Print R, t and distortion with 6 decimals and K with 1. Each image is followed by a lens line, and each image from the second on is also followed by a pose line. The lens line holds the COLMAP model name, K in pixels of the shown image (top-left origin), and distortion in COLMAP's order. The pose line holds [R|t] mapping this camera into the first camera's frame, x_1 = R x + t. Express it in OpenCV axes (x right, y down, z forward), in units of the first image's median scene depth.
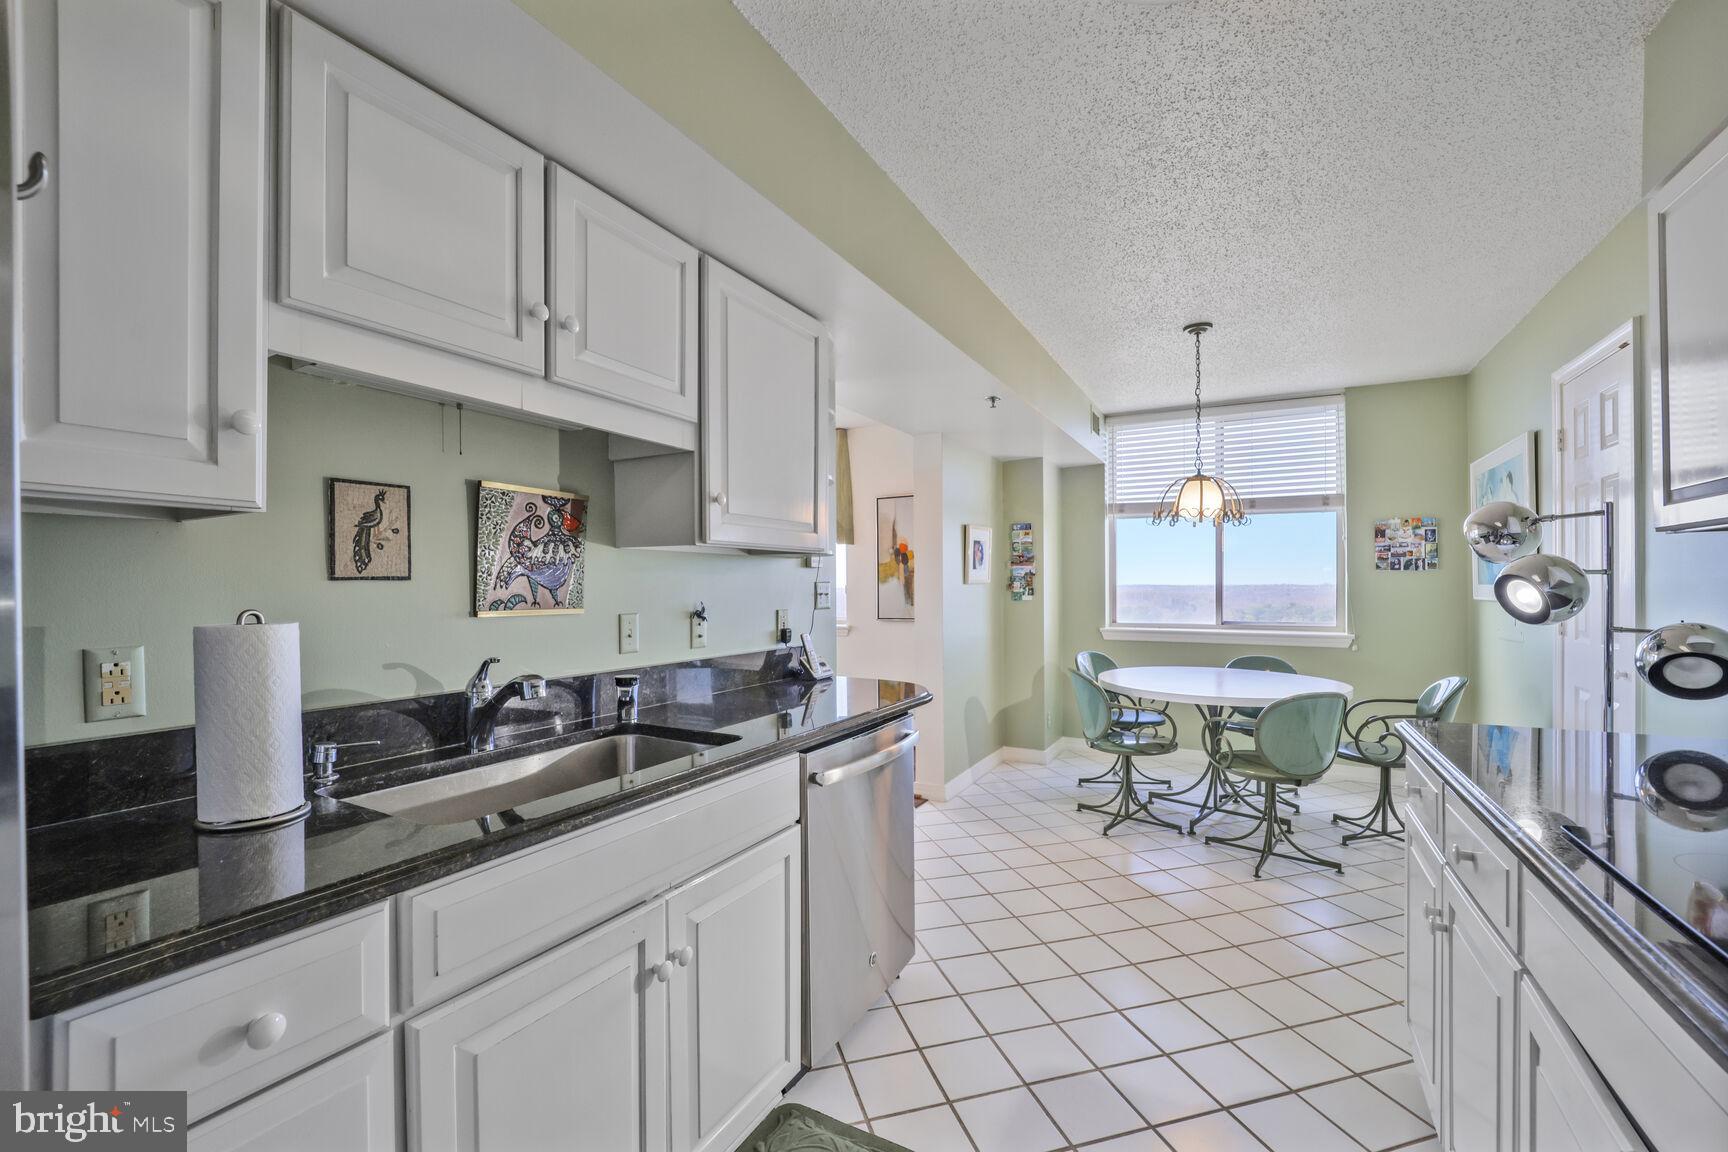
lens RADIAL K [[709.6, 0, 865.0], [0, 709.6, 589.8], [0, 0, 1]] dist [-0.011297, -0.001554]
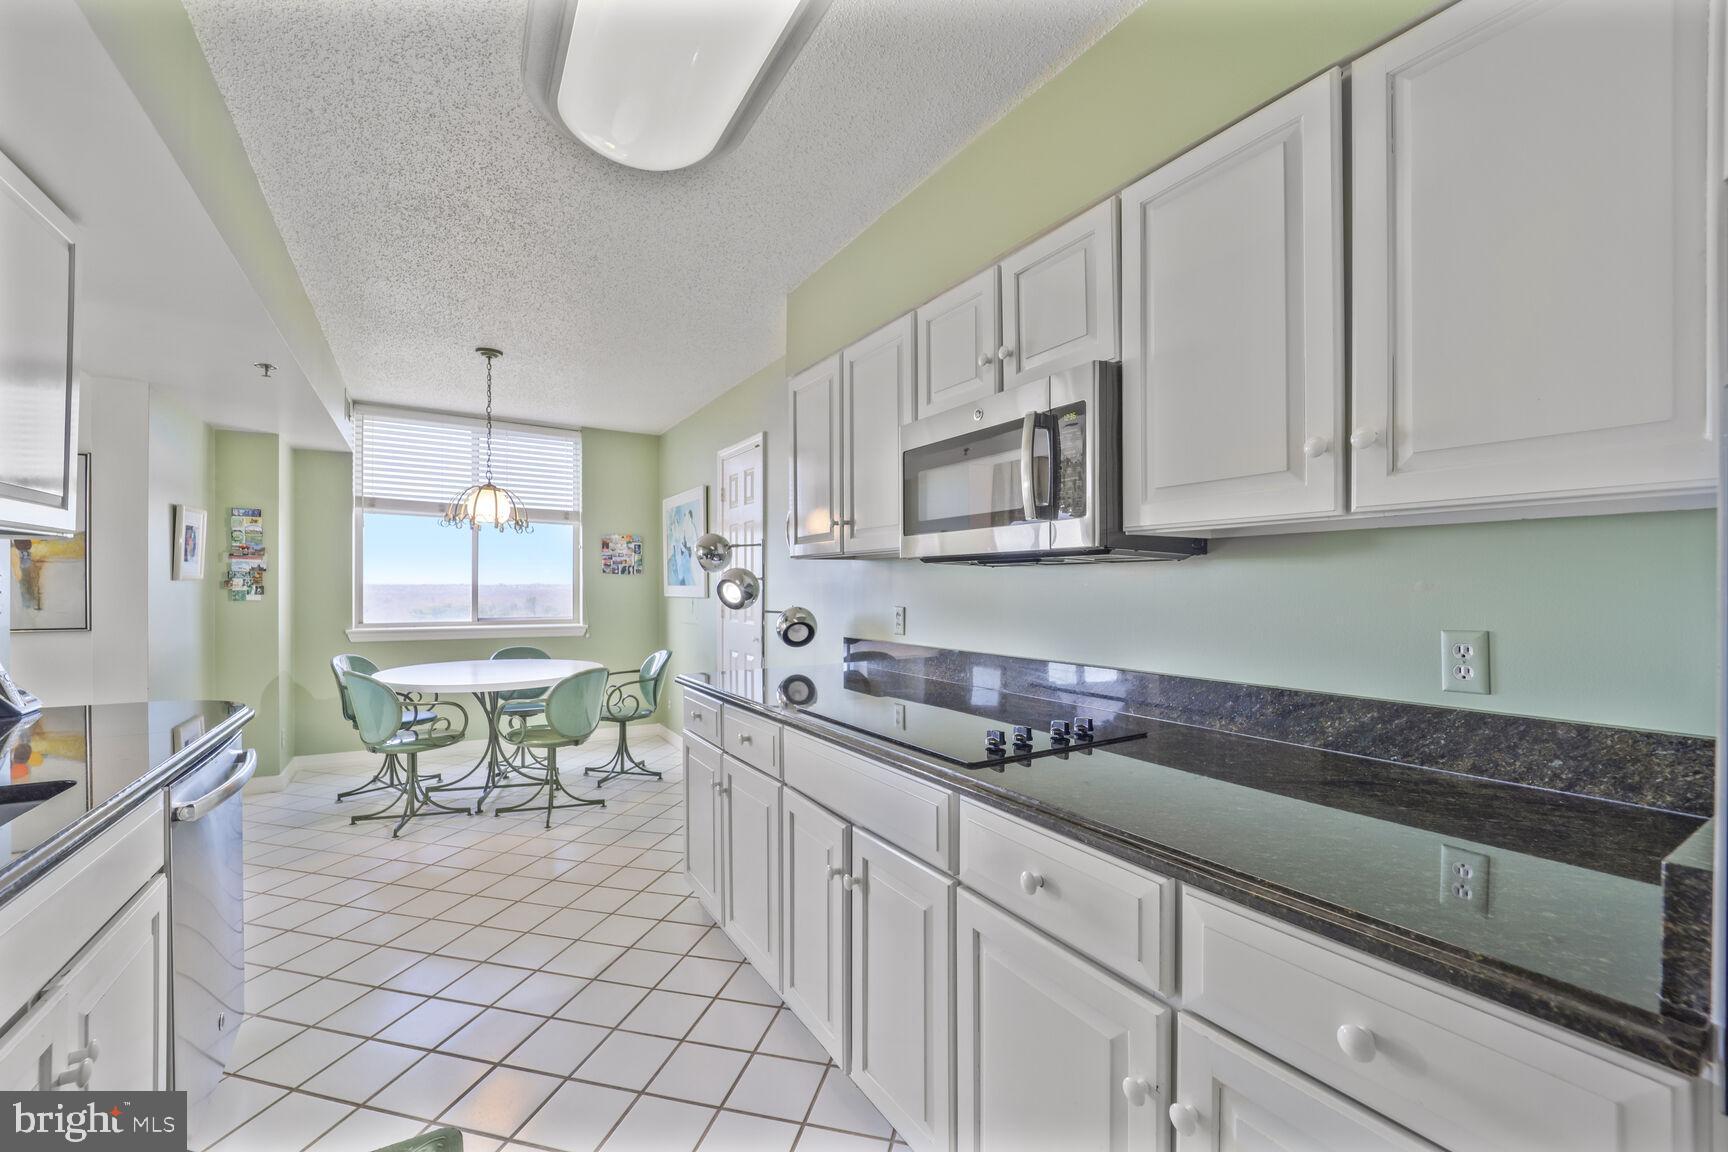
lens RADIAL K [[709.6, 0, 856.3], [0, 709.6, 578.9], [0, 0, 1]] dist [-0.011297, -0.001554]
pose [[0.495751, 0.015081, 0.868334, -0.194463], [-0.002189, 0.999868, -0.016115, 0.001285], [-0.868462, 0.006088, 0.495719, -0.045185]]
